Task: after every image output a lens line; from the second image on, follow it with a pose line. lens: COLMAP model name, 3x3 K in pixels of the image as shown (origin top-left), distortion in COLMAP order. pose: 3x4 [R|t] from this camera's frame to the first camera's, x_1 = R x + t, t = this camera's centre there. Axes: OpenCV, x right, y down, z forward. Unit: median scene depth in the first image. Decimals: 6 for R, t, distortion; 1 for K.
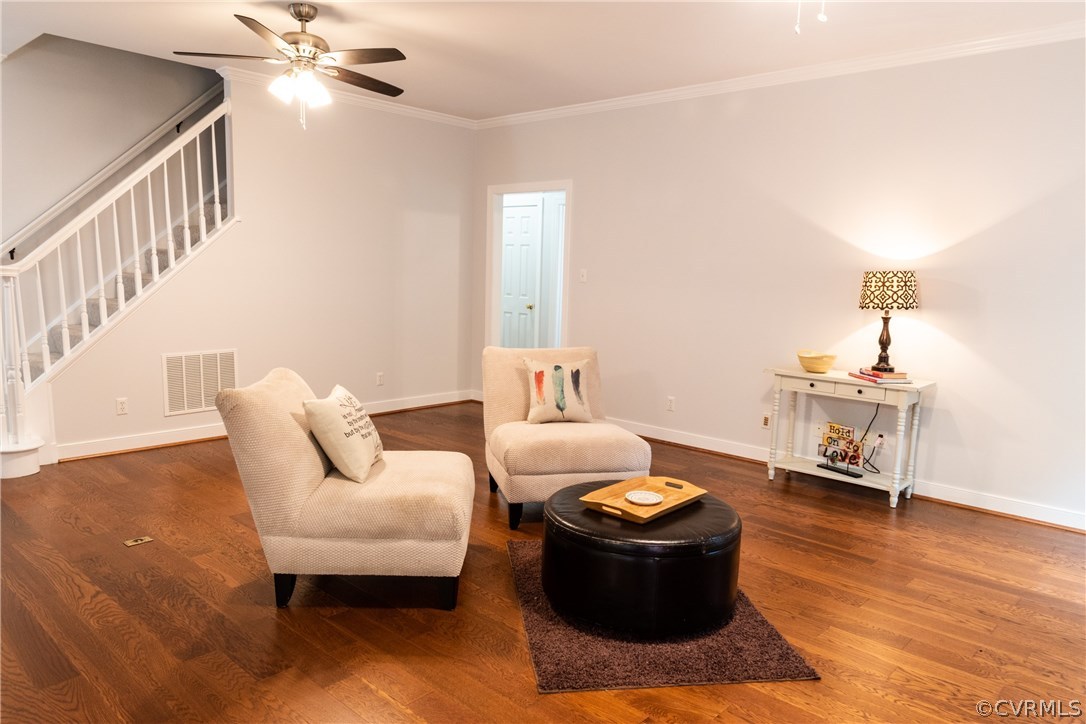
lens RADIAL K [[739.2, 0, 548.3], [0, 739.2, 363.0], [0, 0, 1]] dist [0.020680, -0.001772]
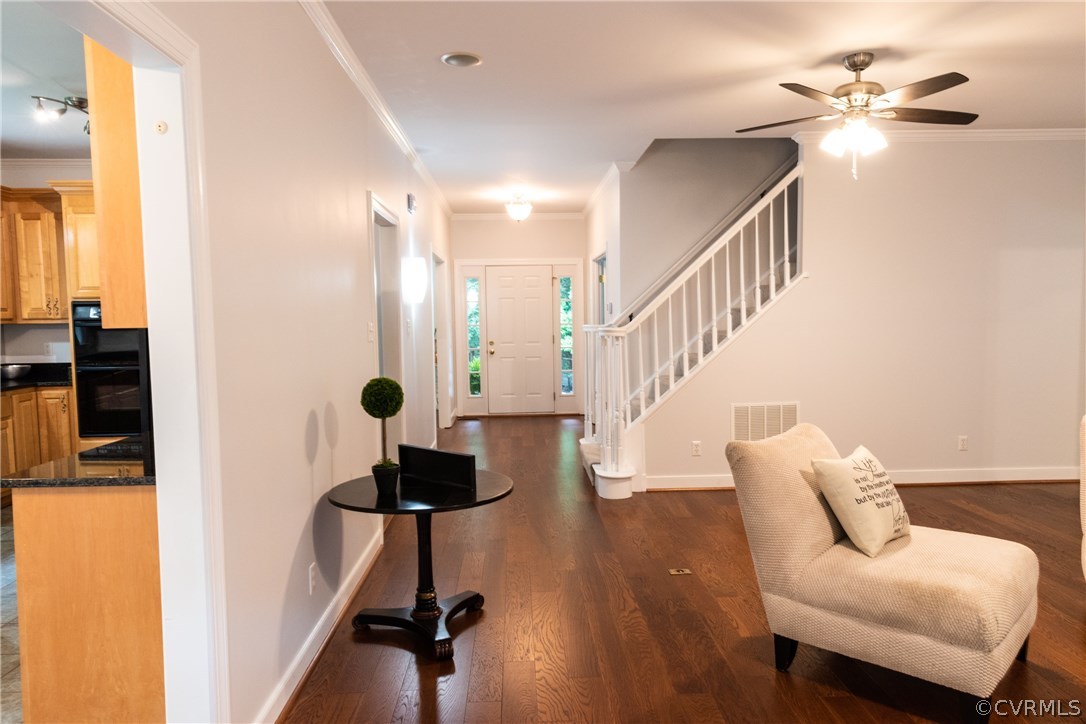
lens RADIAL K [[739.2, 0, 547.7], [0, 739.2, 363.8], [0, 0, 1]] dist [0.020680, -0.001772]
pose [[0.712310, 0.005402, -0.701844, 0.087842], [-0.054621, 0.997364, -0.047759, -0.006946], [0.699736, 0.072355, 0.710728, 0.057847]]
